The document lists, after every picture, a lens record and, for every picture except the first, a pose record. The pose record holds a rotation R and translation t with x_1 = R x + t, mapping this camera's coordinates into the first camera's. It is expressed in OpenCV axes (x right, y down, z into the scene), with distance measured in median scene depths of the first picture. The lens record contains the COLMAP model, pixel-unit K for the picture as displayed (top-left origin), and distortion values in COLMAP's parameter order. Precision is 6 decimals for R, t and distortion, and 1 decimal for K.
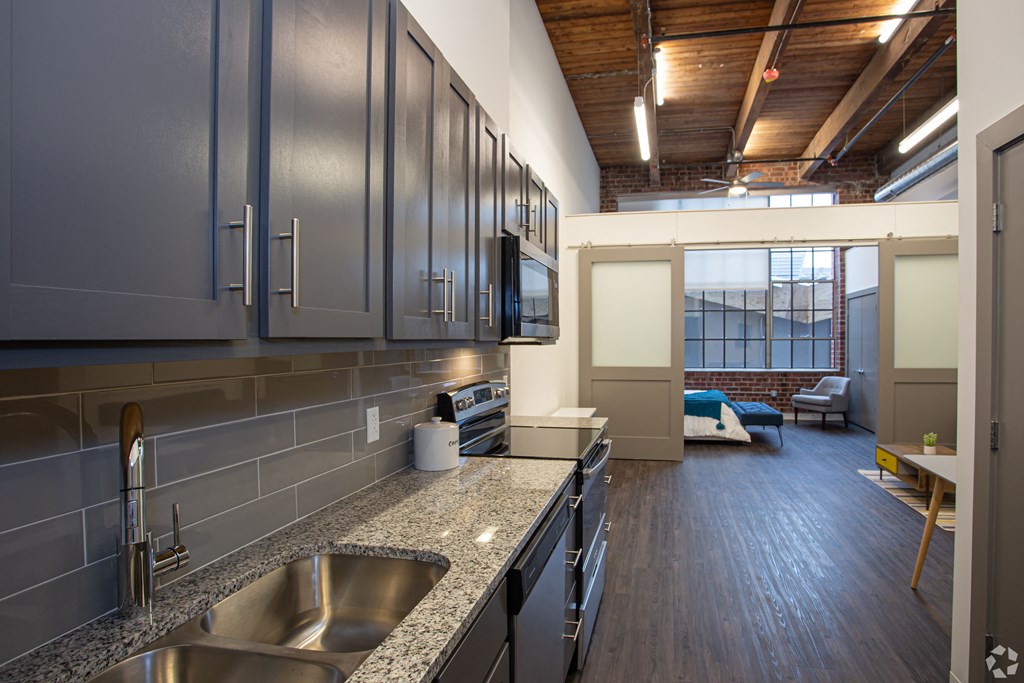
lens RADIAL K [[524.0, 0, 565.3], [0, 524.0, 339.2], [0, 0, 1]] dist [-0.069736, 0.025960]
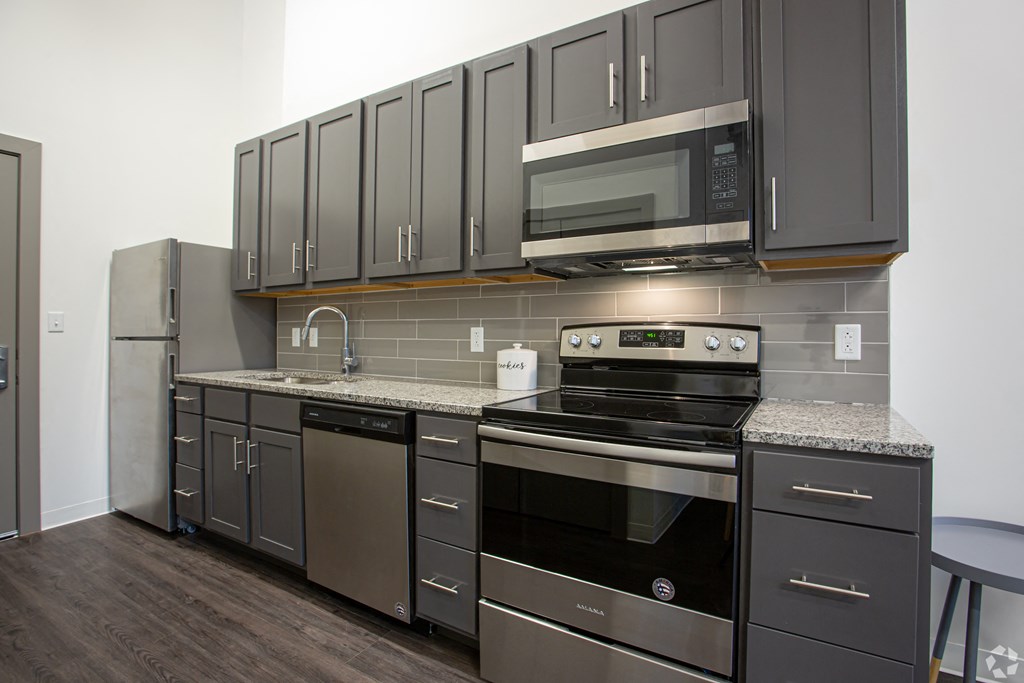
lens RADIAL K [[504.4, 0, 510.6], [0, 504.4, 300.0], [0, 0, 1]] dist [-0.066951, -0.000554]
pose [[-0.350242, -0.051772, -0.935227, 0.282059], [0.001060, 0.998449, -0.055669, 0.043425], [0.936659, -0.020489, -0.349644, 0.506602]]
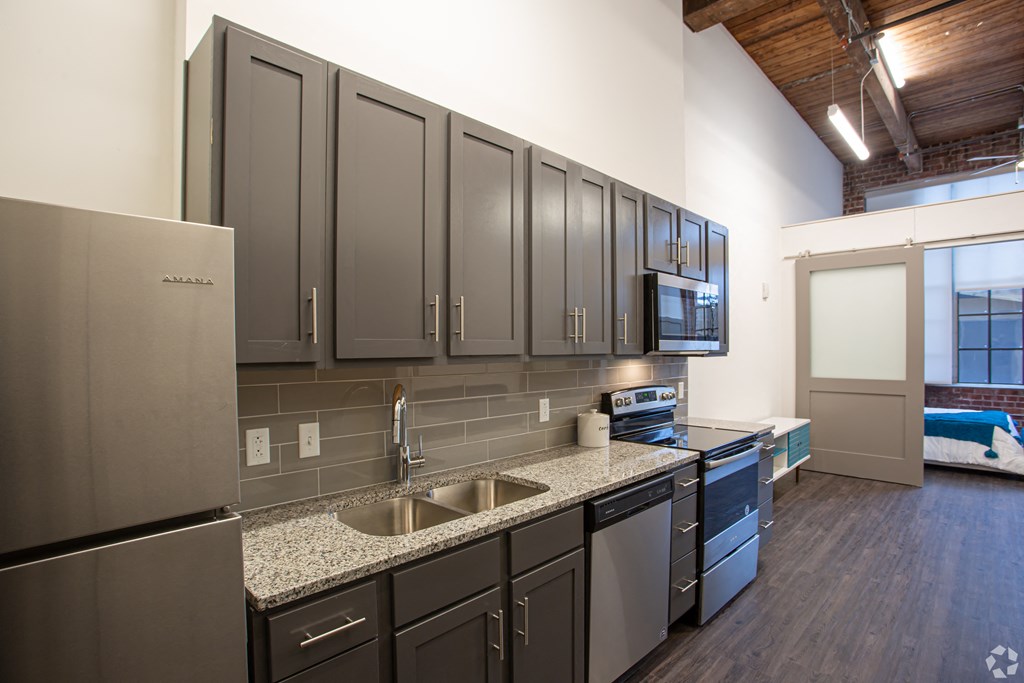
lens RADIAL K [[504.5, 0, 512.0], [0, 504.5, 341.5], [0, 0, 1]] dist [-0.066814, 0.020982]
pose [[0.823855, -0.008860, -0.566731, 0.124342], [0.001945, 0.999916, -0.012806, -0.005324], [0.566797, 0.009448, 0.823803, -0.084508]]
